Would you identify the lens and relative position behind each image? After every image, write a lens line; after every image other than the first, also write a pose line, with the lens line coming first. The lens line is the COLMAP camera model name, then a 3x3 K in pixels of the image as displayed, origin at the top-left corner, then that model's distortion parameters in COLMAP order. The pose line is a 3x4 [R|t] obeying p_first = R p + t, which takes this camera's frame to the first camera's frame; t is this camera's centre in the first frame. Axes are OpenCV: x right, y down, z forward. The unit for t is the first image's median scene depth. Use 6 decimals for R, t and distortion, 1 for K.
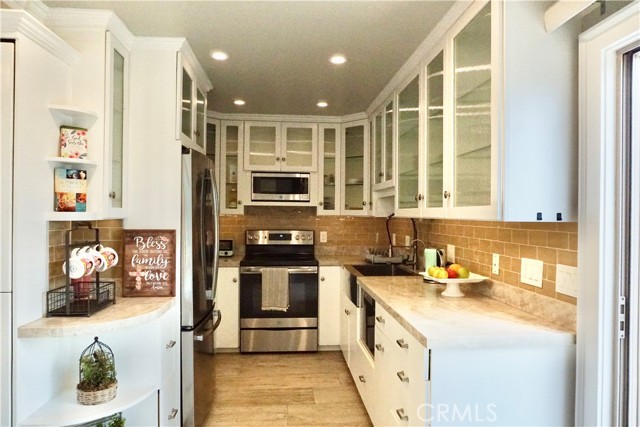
lens RADIAL K [[429.5, 0, 320.0], [0, 429.5, 213.5], [0, 0, 1]] dist [-0.056125, 0.035742]
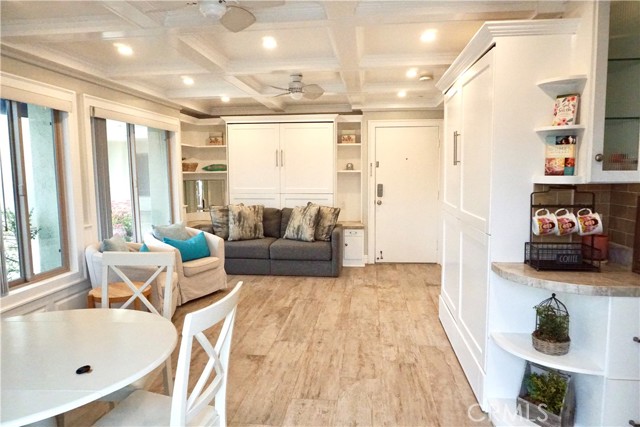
lens RADIAL K [[429.5, 0, 320.0], [0, 429.5, 213.5], [0, 0, 1]] dist [-0.056125, 0.035742]
pose [[-0.193592, 0.090528, -0.976896, 0.503527], [0.006861, 0.995834, 0.090923, -0.008468], [0.981058, 0.010899, -0.193407, 0.516566]]
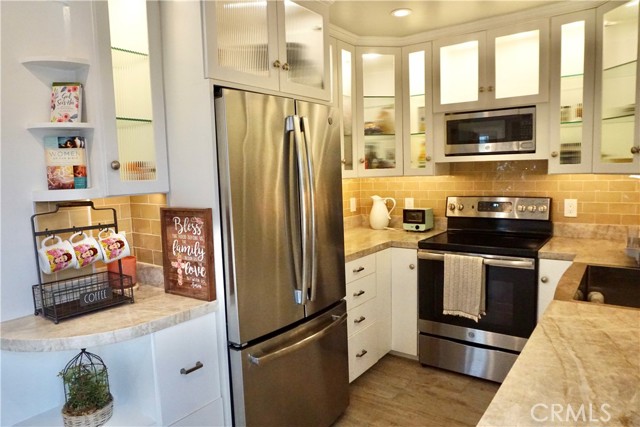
lens RADIAL K [[429.5, 0, 320.0], [0, 429.5, 213.5], [0, 0, 1]] dist [-0.056125, 0.035742]
pose [[0.753510, 0.034297, -0.656541, 0.266660], [0.035569, 0.995049, 0.092802, -0.013233], [0.656473, -0.093280, 0.748560, 0.594856]]
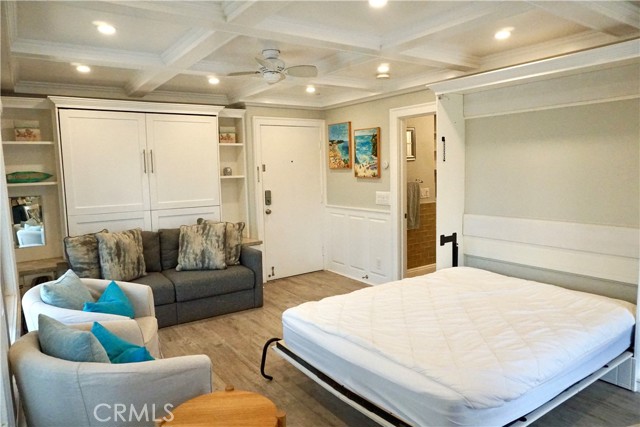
lens RADIAL K [[429.5, 0, 320.0], [0, 429.5, 213.5], [0, 0, 1]] dist [-0.056125, 0.035742]
pose [[0.503346, 0.068156, -0.861393, -0.016610], [0.031866, 0.994742, 0.097327, -0.037818], [0.863497, -0.076439, 0.498528, -0.514029]]
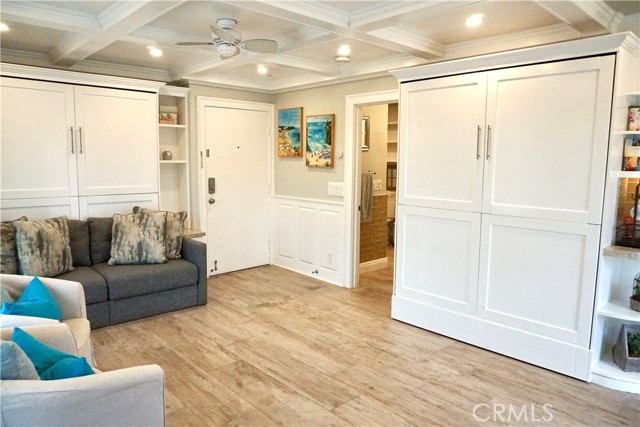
lens RADIAL K [[440.1, 0, 320.0], [0, 440.1, 213.5], [0, 0, 1]] dist [-0.074096, 0.040614]
pose [[0.622900, 0.091269, -0.776959, -0.120457], [-0.001418, 0.993301, 0.115545, -0.021557], [0.782300, -0.070871, 0.618857, -0.528920]]
